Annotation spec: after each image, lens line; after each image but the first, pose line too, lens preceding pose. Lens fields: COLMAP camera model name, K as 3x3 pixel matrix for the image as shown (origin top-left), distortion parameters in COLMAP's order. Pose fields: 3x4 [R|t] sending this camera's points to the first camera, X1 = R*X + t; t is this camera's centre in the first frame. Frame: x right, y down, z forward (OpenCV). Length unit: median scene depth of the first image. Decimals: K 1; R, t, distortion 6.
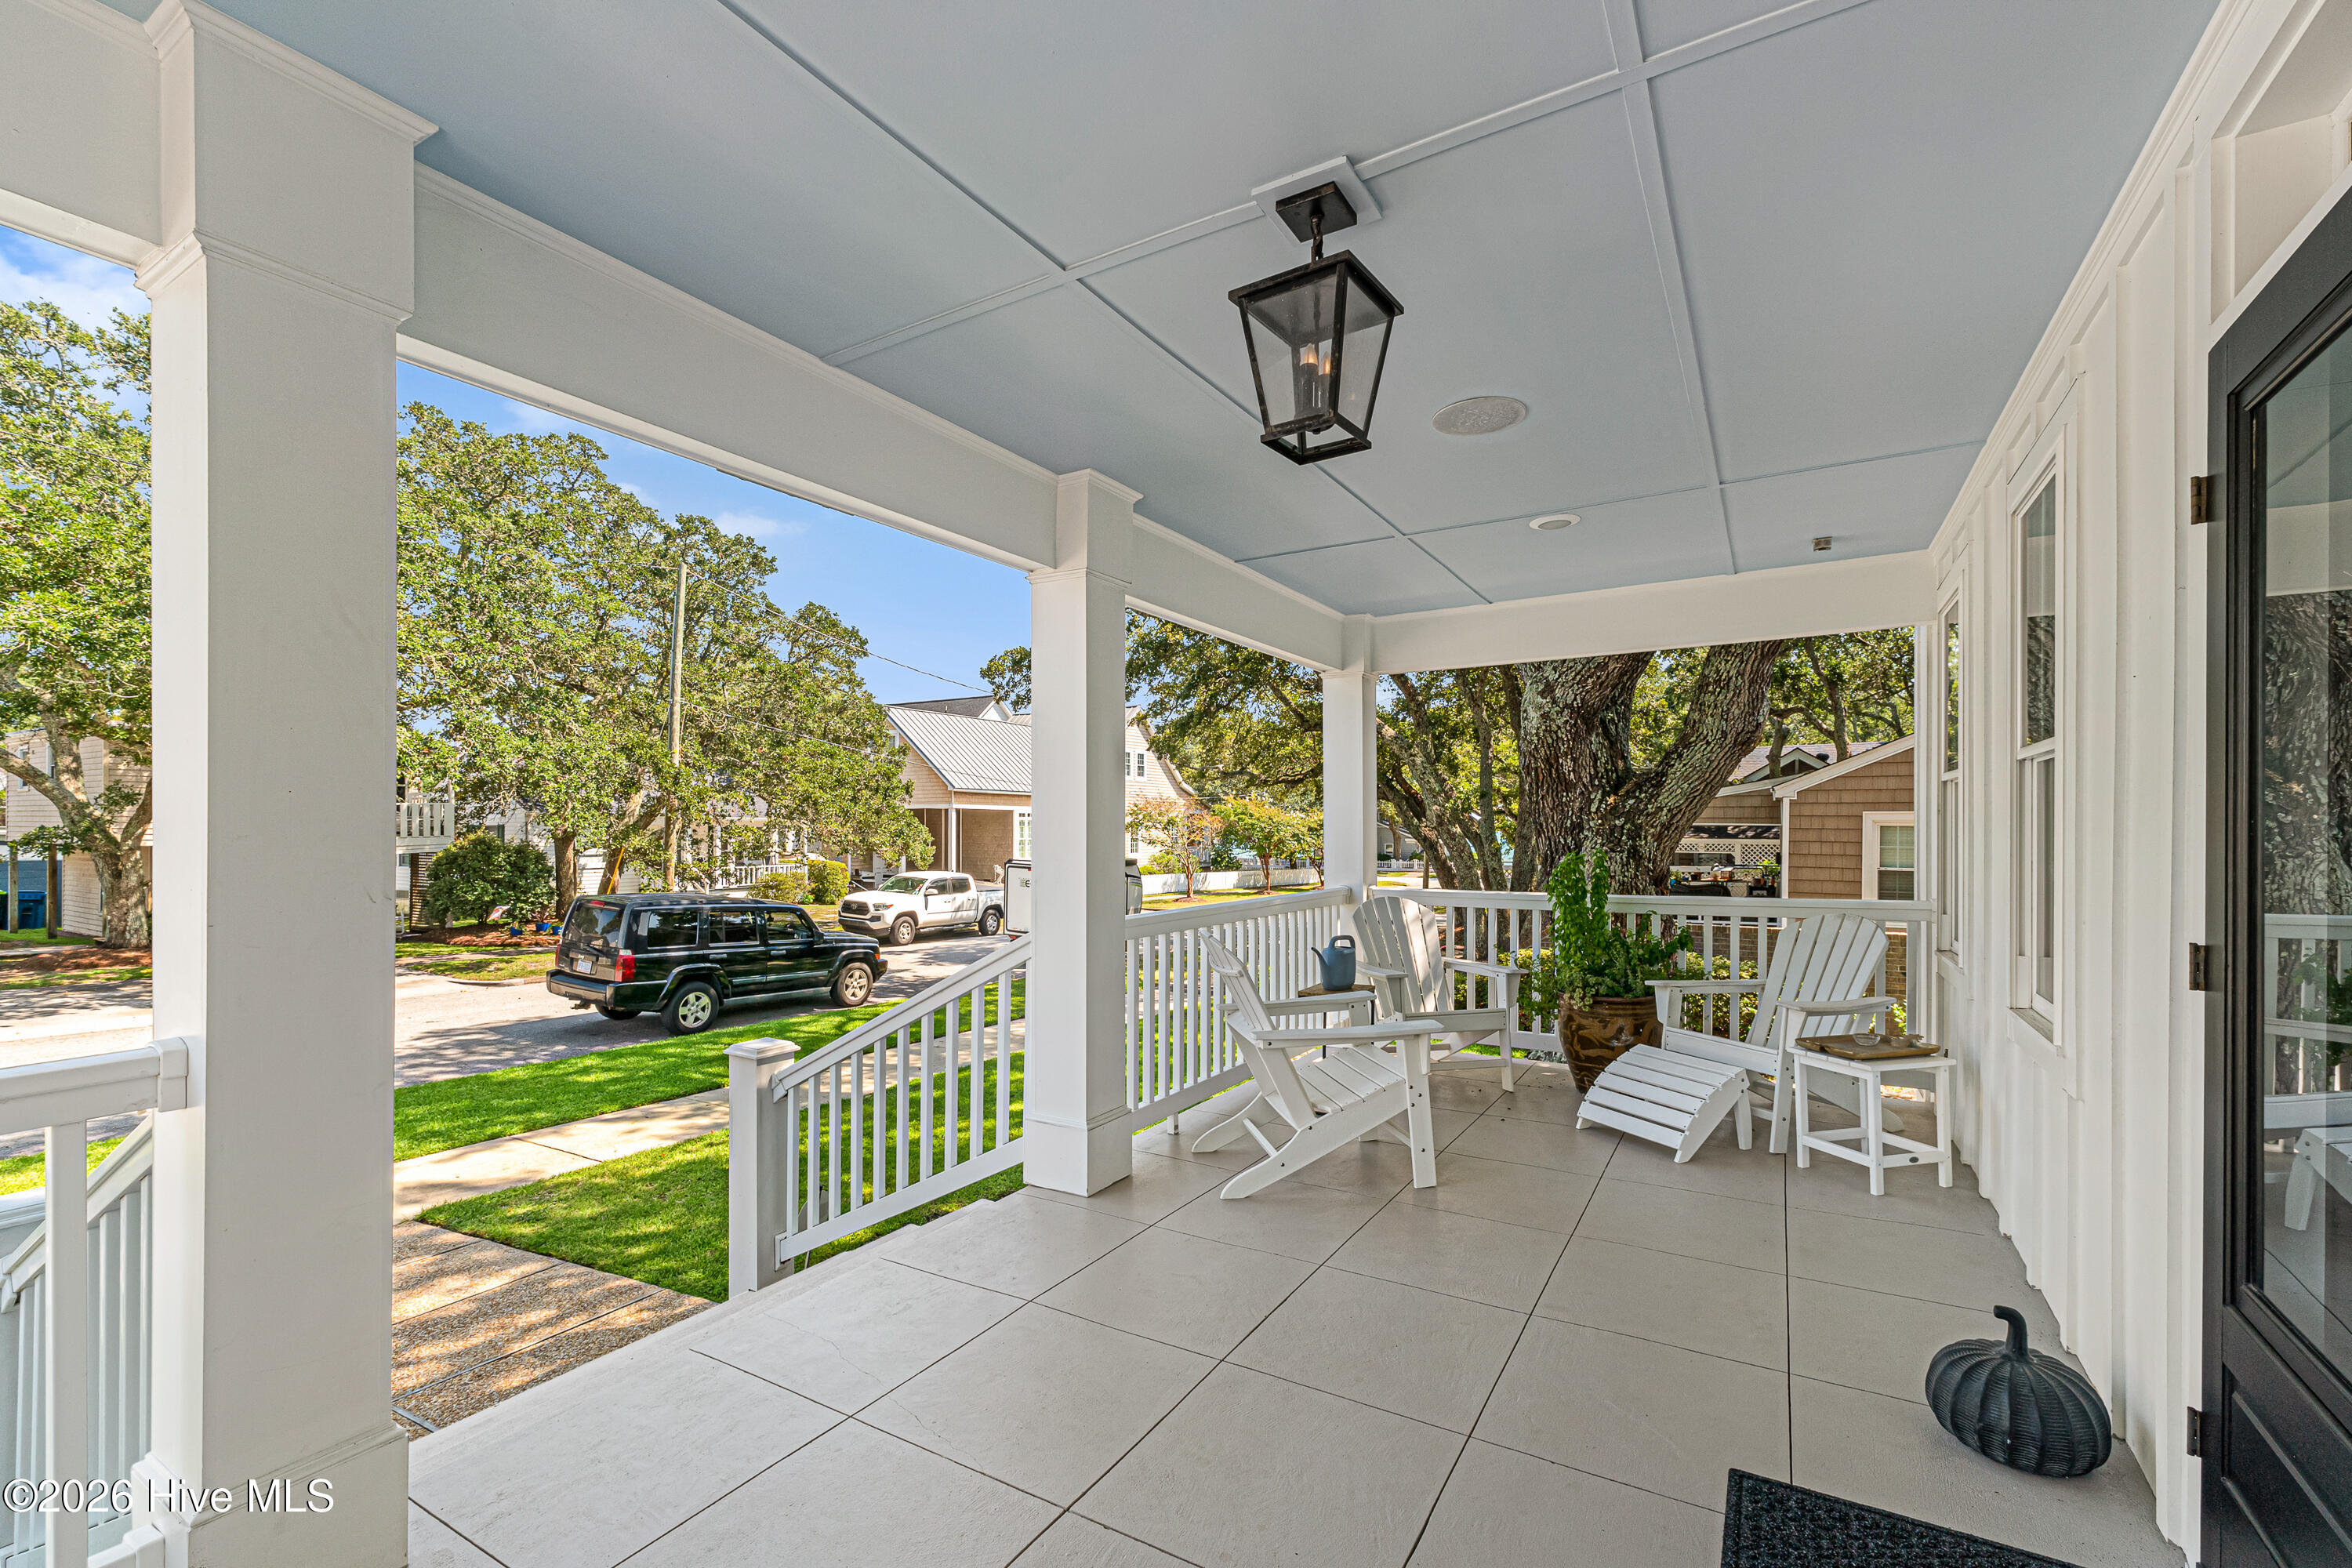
lens RADIAL K [[1006.1, 0, 1216.0], [0, 1006.1, 837.4], [0, 0, 1]] dist [0.002913, 0.001579]
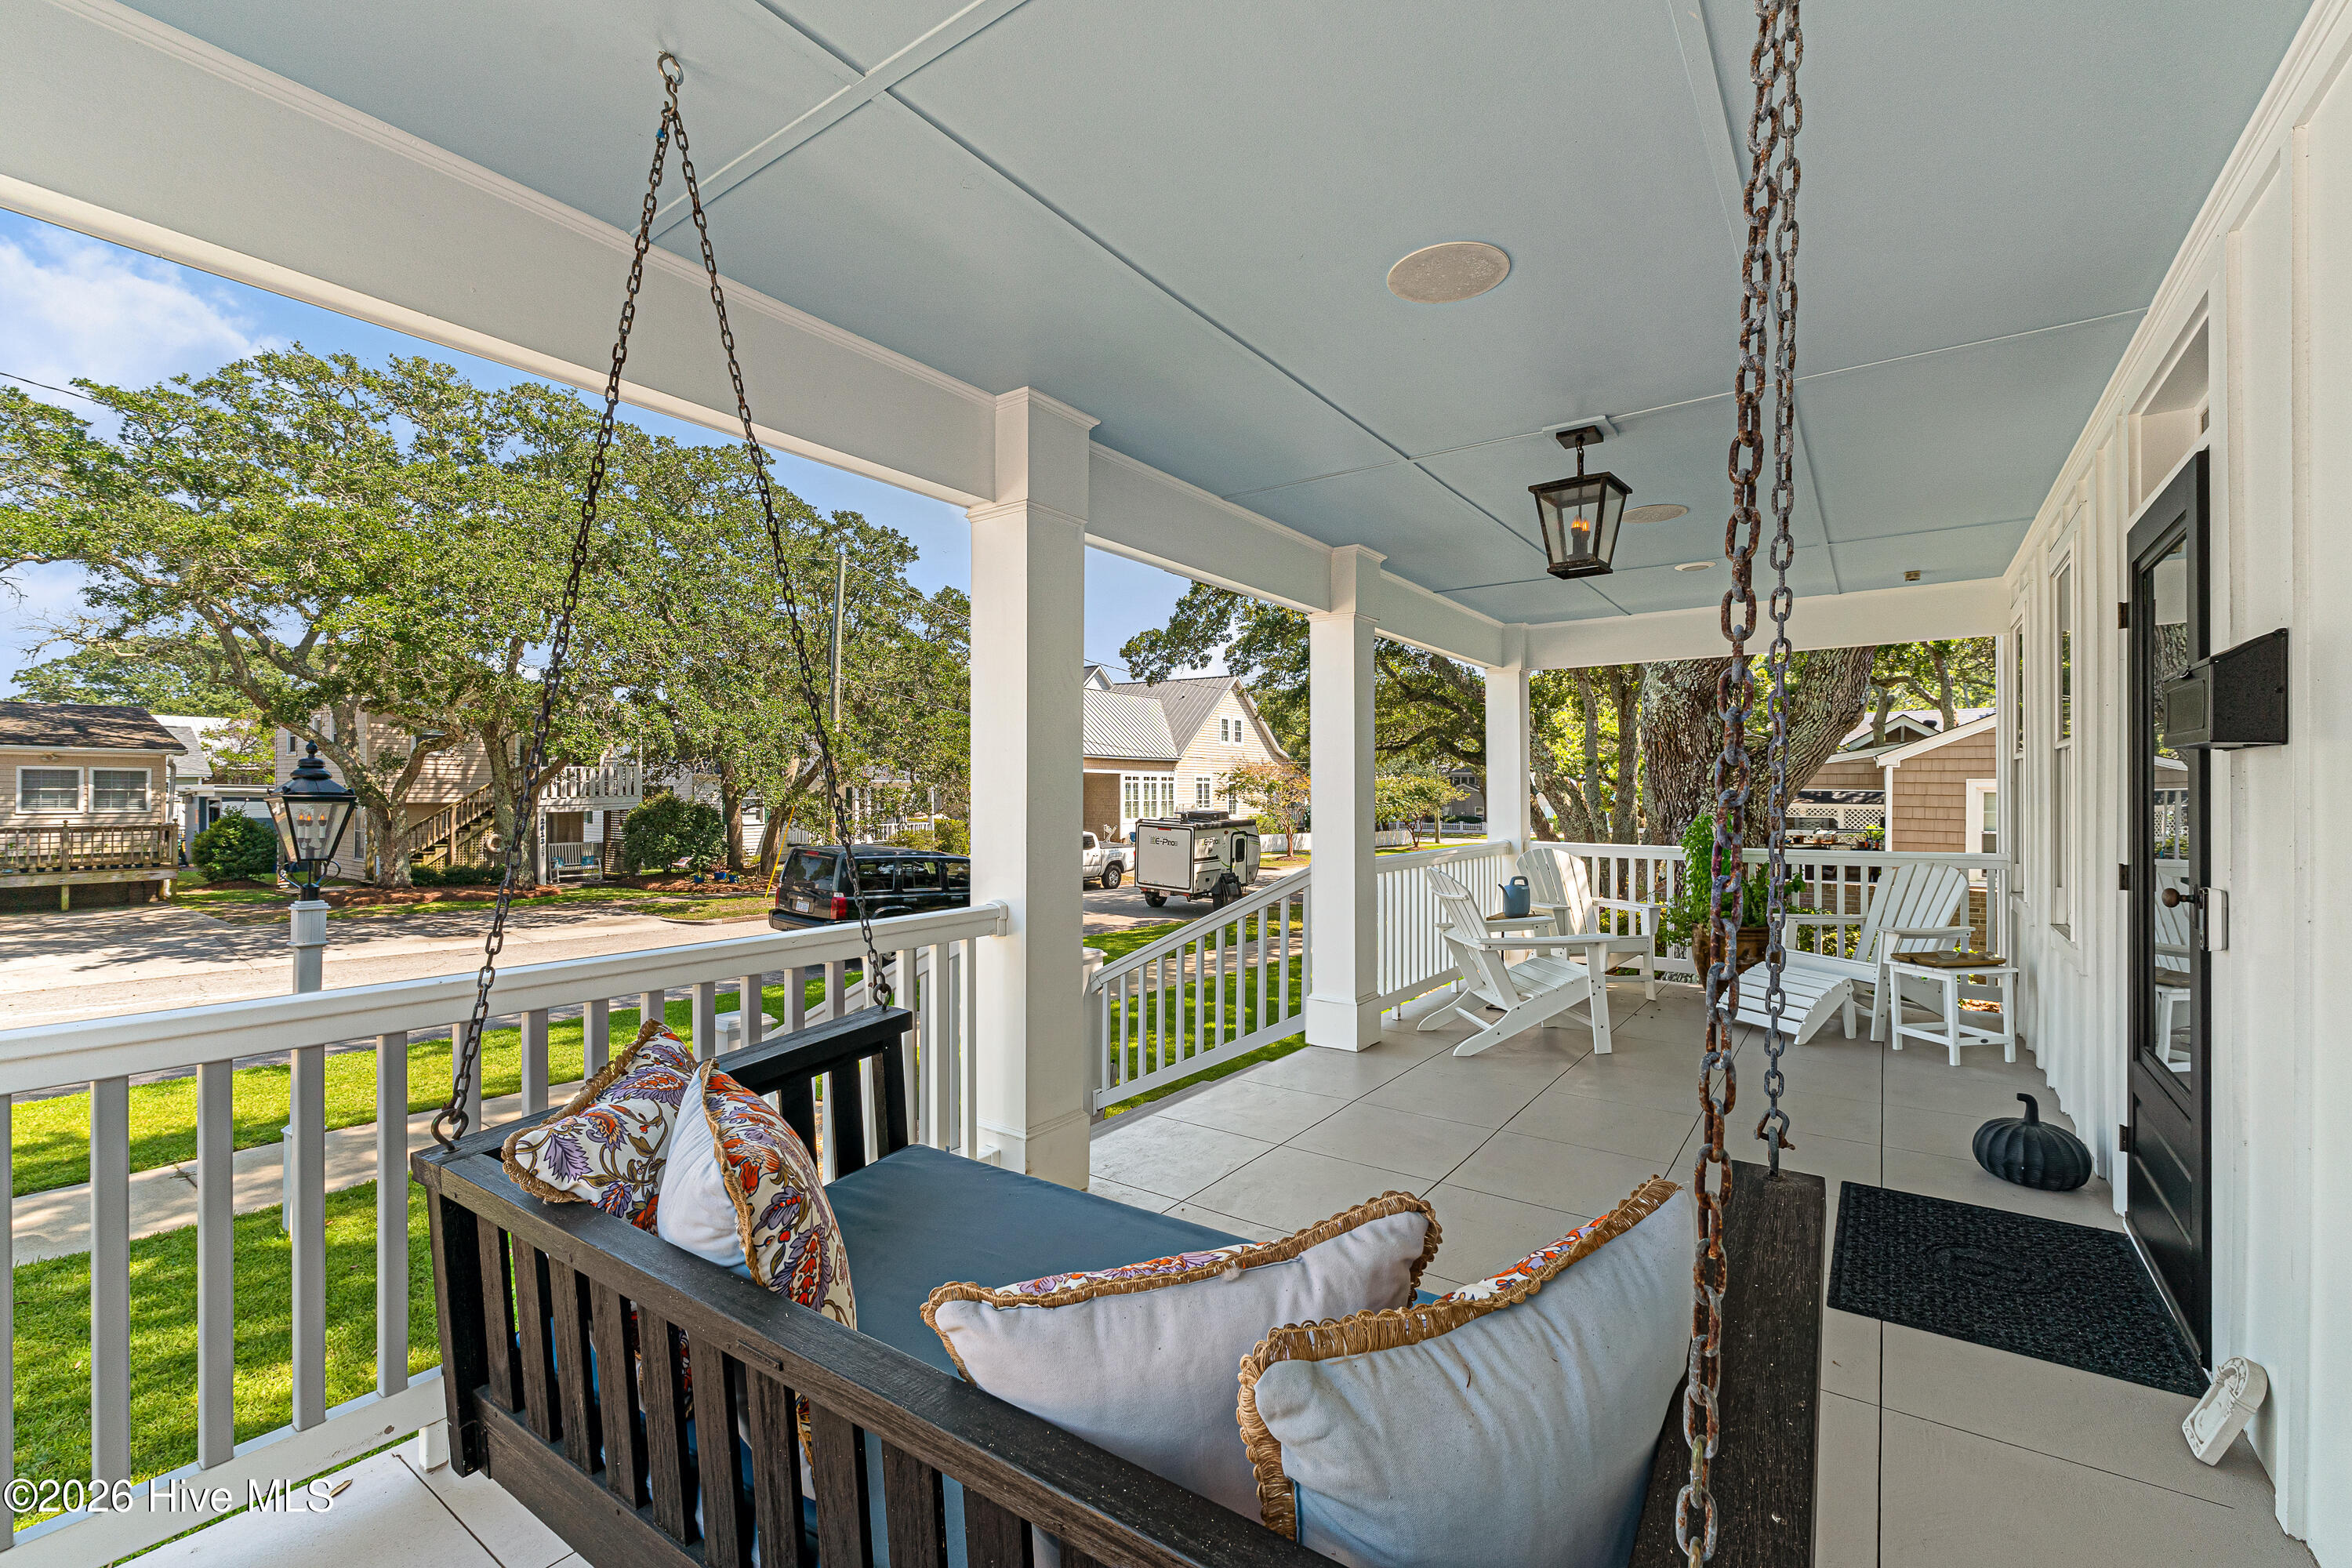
lens RADIAL K [[1006.1, 0, 1167.7], [0, 1006.1, 783.4], [0, 0, 1]] dist [0.002913, 0.001579]
pose [[0.993924, 0.002728, -0.110035, -0.079927], [-0.004486, 0.999866, -0.015734, -0.000277], [0.109978, 0.016132, 0.993803, -0.151238]]
